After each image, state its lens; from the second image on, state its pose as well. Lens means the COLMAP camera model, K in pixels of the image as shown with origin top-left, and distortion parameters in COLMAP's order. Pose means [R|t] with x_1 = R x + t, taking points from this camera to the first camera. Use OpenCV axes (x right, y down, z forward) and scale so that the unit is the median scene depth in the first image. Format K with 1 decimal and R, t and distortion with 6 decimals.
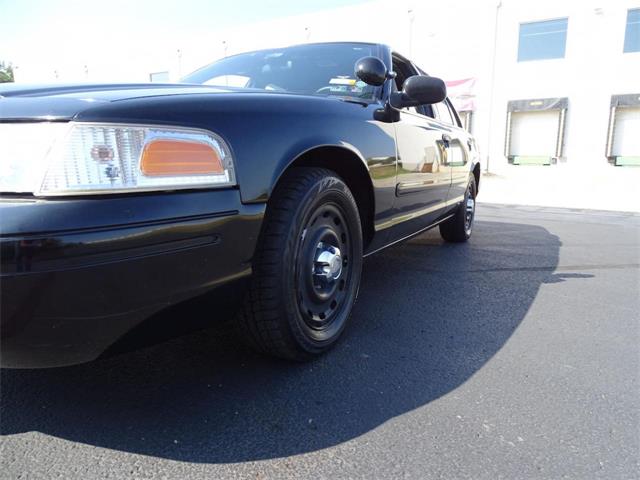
lens RADIAL K [[466.0, 0, 323.9], [0, 466.0, 240.6], [0, 0, 1]] dist [0.002940, -0.000396]
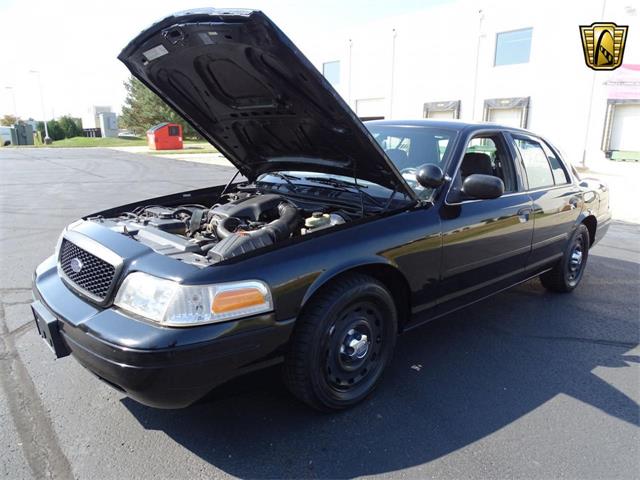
lens RADIAL K [[466.0, 0, 320.1], [0, 466.0, 239.4], [0, 0, 1]] dist [0.002940, -0.000396]
pose [[0.936552, 0.088036, -0.339293, 0.345069], [-0.074089, 0.995796, 0.053871, -0.326437], [0.342609, -0.025315, 0.939137, -0.319461]]
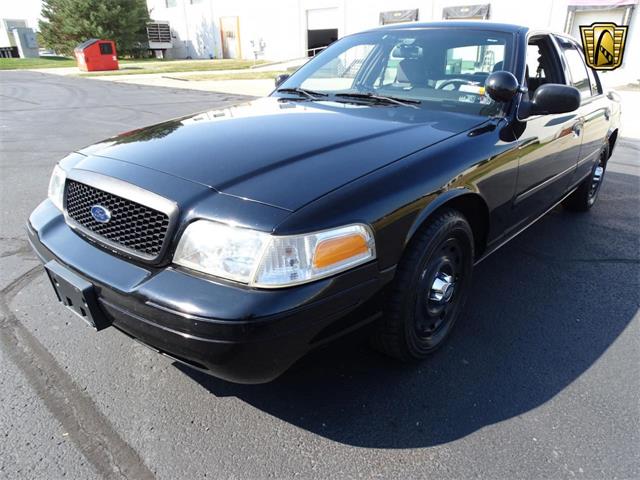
lens RADIAL K [[466.0, 0, 319.7], [0, 466.0, 246.6], [0, 0, 1]] dist [0.002940, -0.000396]
pose [[0.970511, 0.089967, -0.223637, -0.036387], [-0.039065, 0.974179, 0.222374, -0.309599], [0.237869, -0.207080, 0.948966, -0.197093]]
